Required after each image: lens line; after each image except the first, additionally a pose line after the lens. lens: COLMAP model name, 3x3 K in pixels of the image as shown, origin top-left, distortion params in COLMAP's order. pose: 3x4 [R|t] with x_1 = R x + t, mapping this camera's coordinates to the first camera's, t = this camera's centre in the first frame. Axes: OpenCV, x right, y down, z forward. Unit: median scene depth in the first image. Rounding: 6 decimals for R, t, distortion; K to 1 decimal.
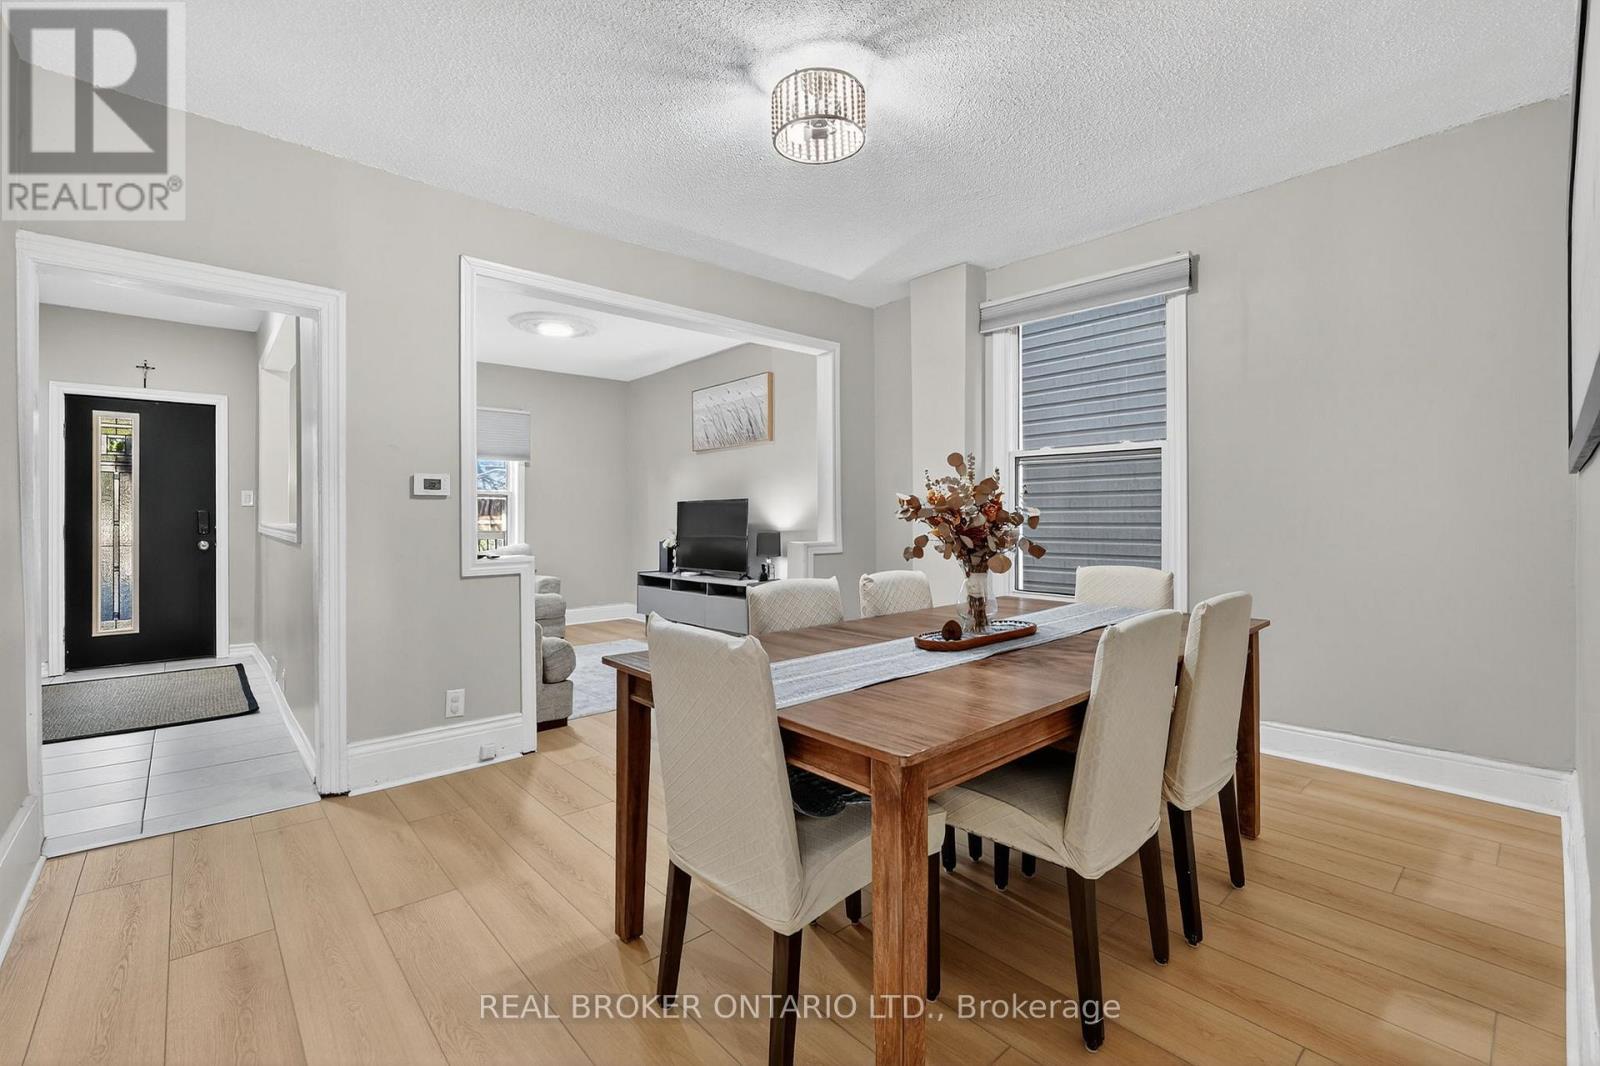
lens RADIAL K [[716.8, 0, 799.3], [0, 716.8, 514.2], [0, 0, 1]] dist [-0.001811, -0.000291]
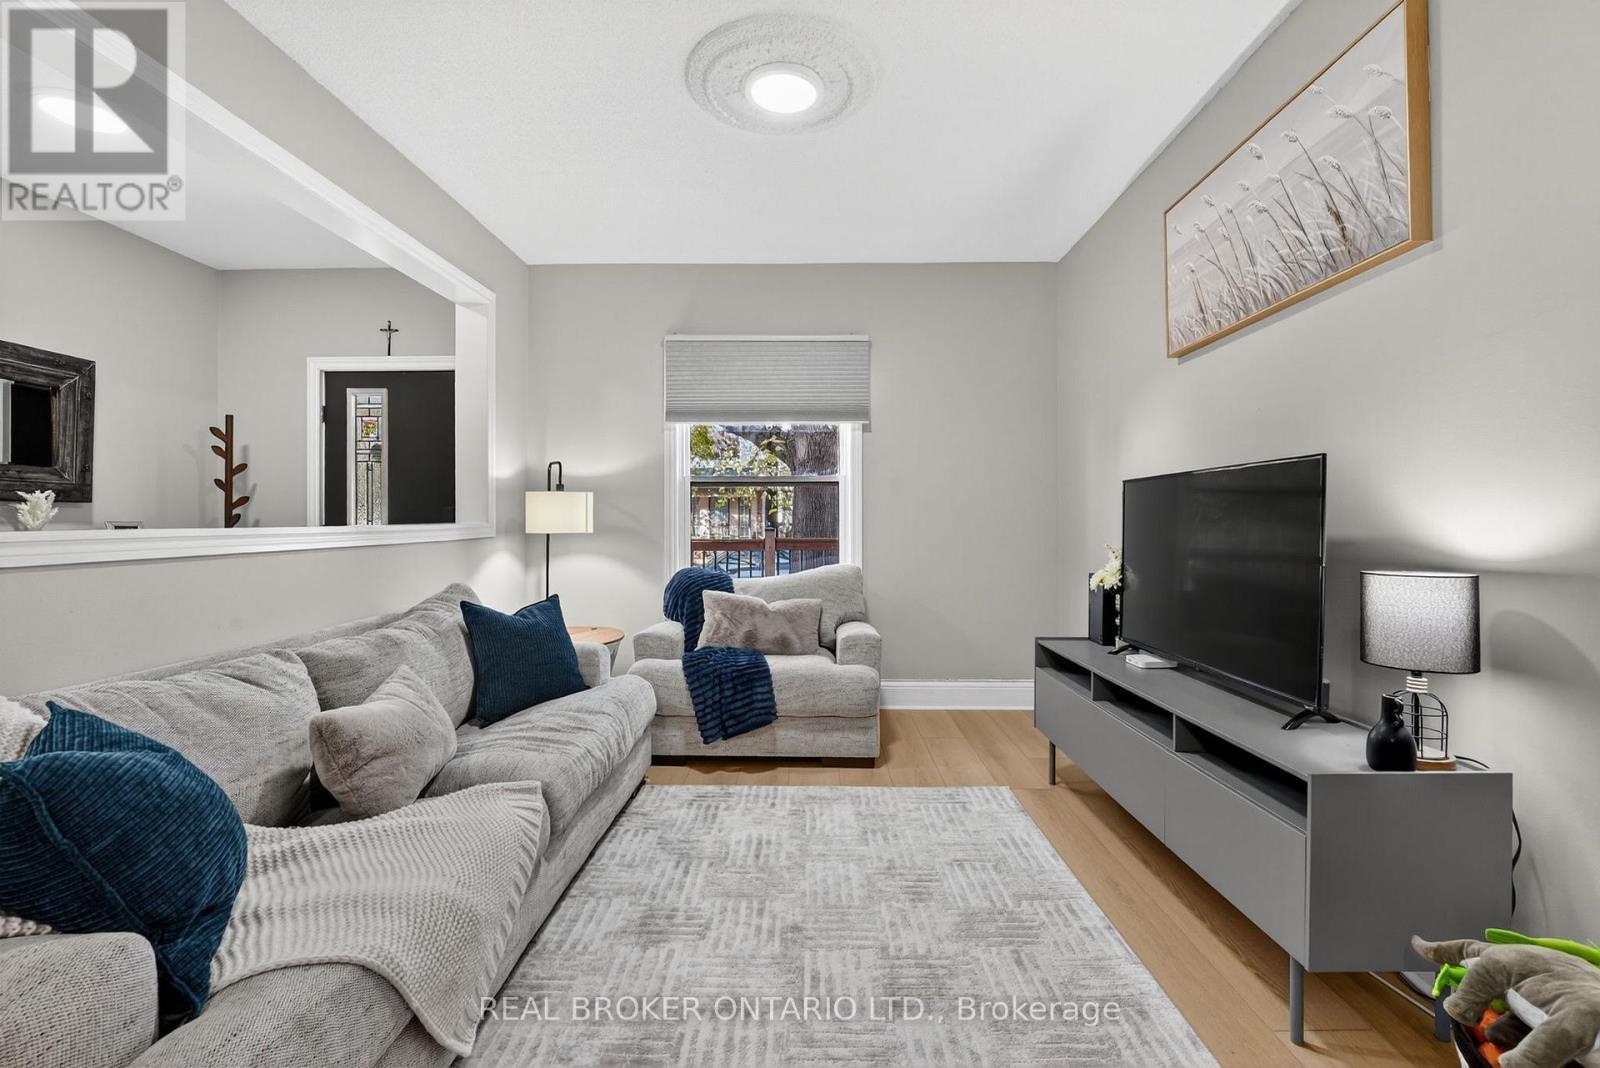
lens RADIAL K [[716.8, 0, 799.3], [0, 716.8, 515.2], [0, 0, 1]] dist [-0.001811, -0.000291]
pose [[0.736496, -0.002793, -0.676436, -0.029376], [0.000609, 0.999994, -0.003466, 0.004118], [0.676442, 0.002141, 0.736493, 0.600401]]
